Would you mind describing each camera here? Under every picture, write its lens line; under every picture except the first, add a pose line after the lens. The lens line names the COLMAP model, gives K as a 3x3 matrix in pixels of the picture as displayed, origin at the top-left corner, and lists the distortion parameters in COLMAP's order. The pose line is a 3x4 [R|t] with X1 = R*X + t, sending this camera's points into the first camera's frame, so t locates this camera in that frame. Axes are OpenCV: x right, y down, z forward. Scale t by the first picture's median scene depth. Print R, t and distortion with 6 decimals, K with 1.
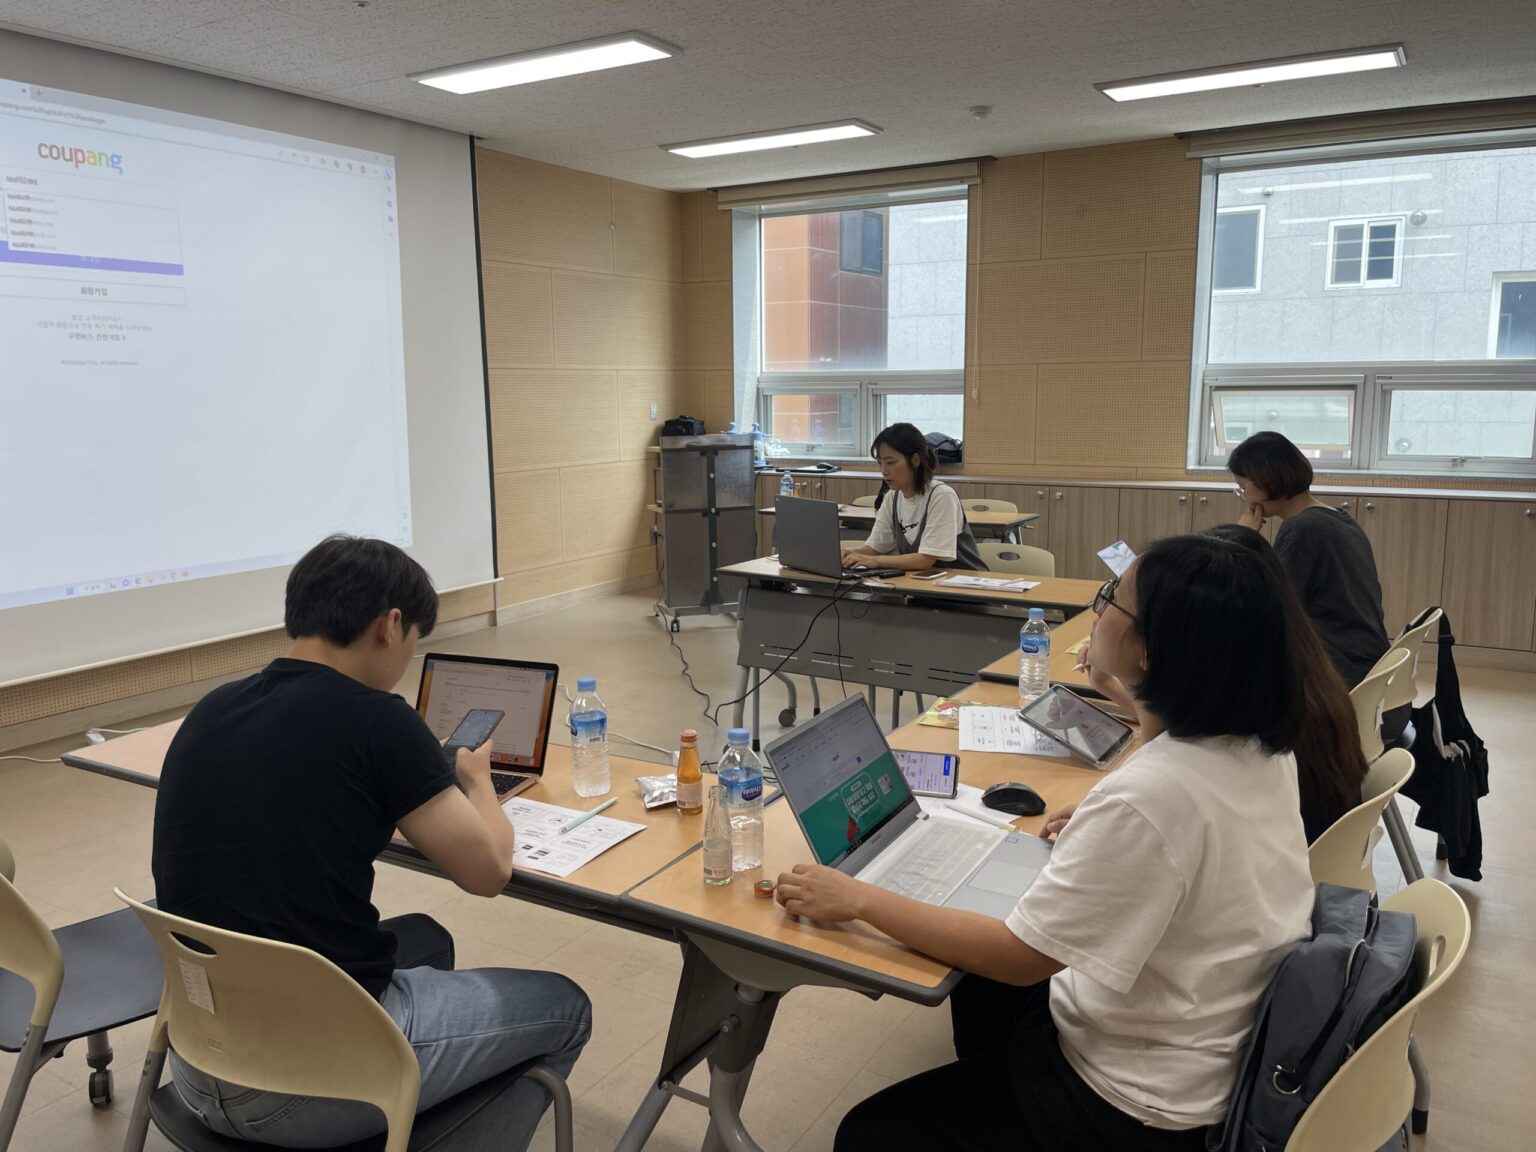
lens RADIAL K [[1179.0, 0, 766.6], [0, 1179.0, 565.8], [0, 0, 1]] dist [0.080045, -0.079077]
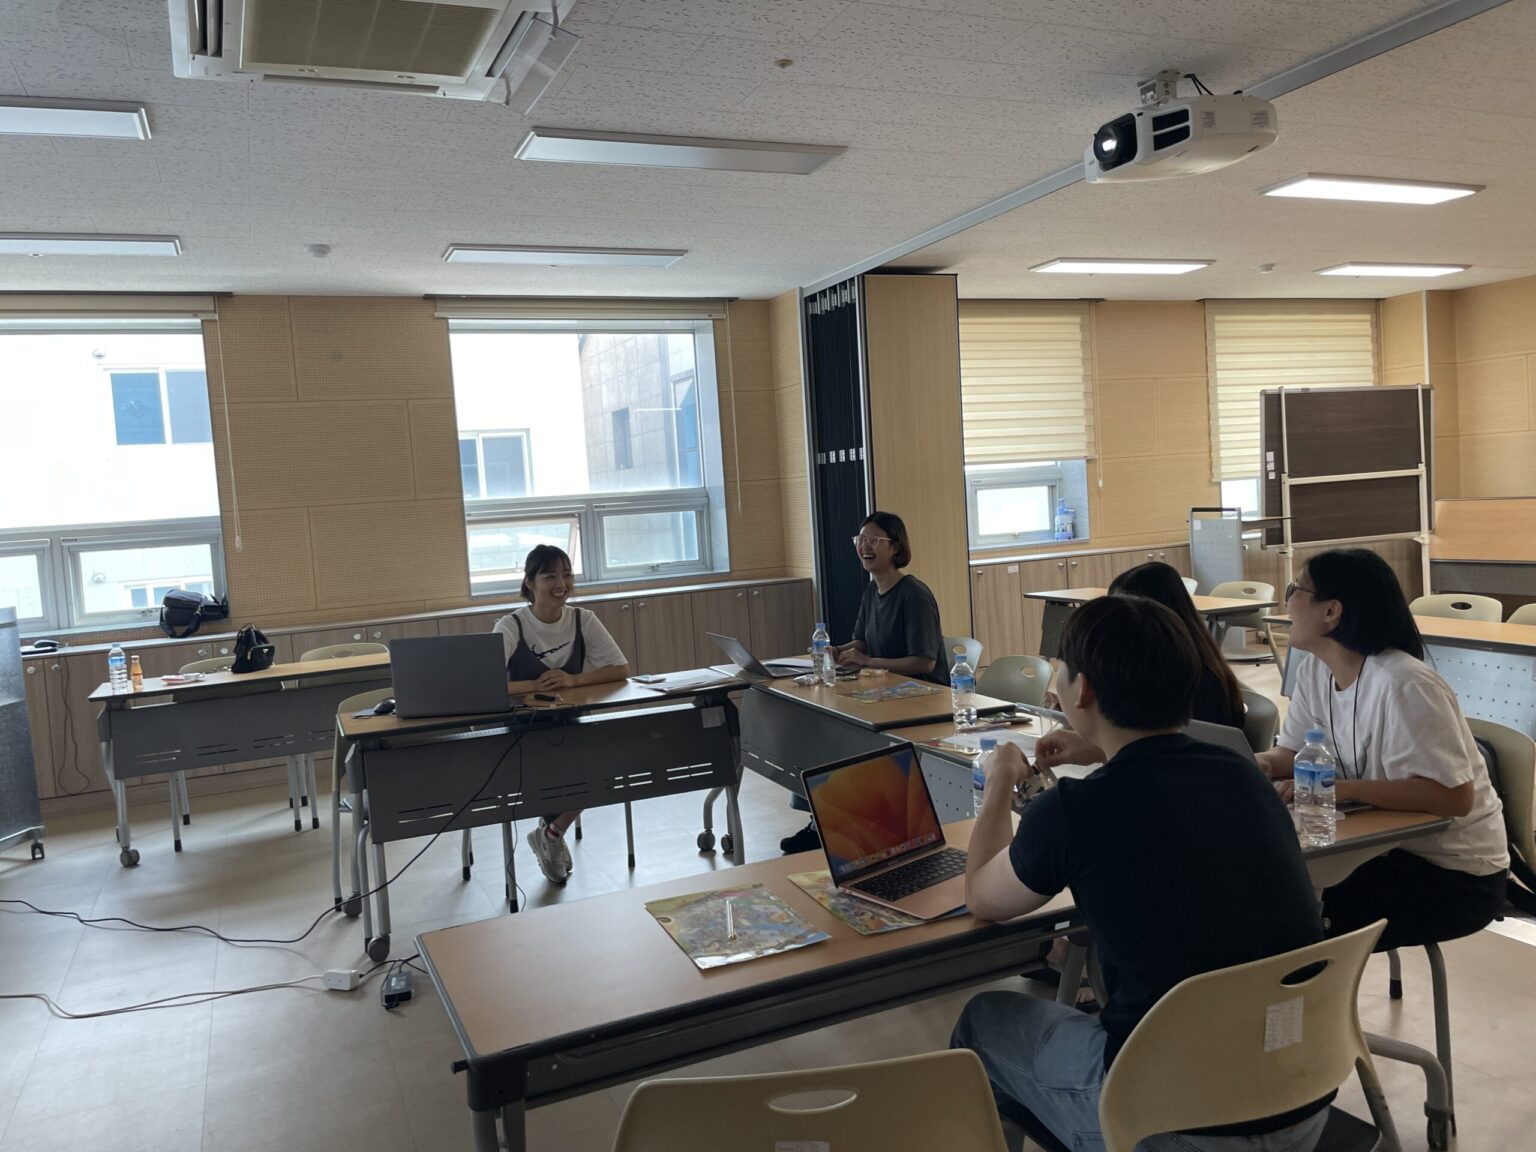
lens RADIAL K [[1179.0, 0, 718.9], [0, 1179.0, 547.5], [0, 0, 1]] dist [0.080045, -0.079077]
pose [[0.588014, -0.064287, 0.806292, -0.380074], [0.181762, 0.981844, -0.054271, -0.025530], [-0.788164, 0.178466, 0.589023, 0.183416]]
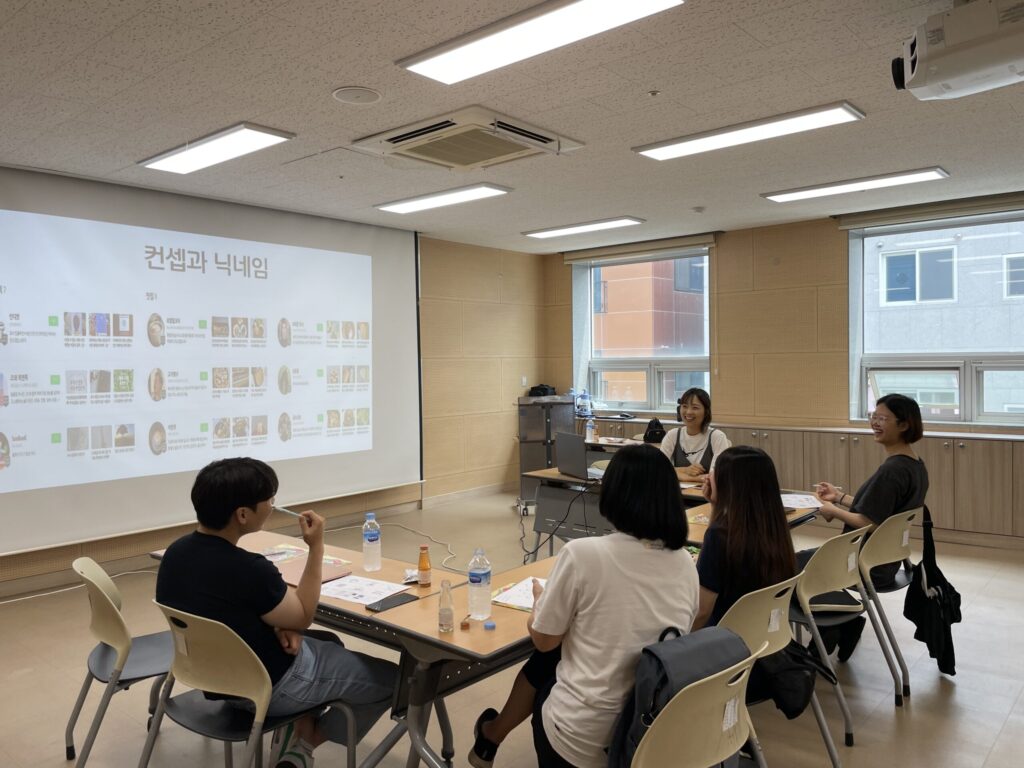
lens RADIAL K [[786.0, 0, 518.5], [0, 786.0, 368.2], [0, 0, 1]] dist [0.080045, -0.079077]
pose [[0.986481, -0.002115, -0.163861, 0.095199], [-0.021349, 0.989737, -0.141298, 0.008524], [0.162478, 0.142886, 0.976312, -0.102369]]
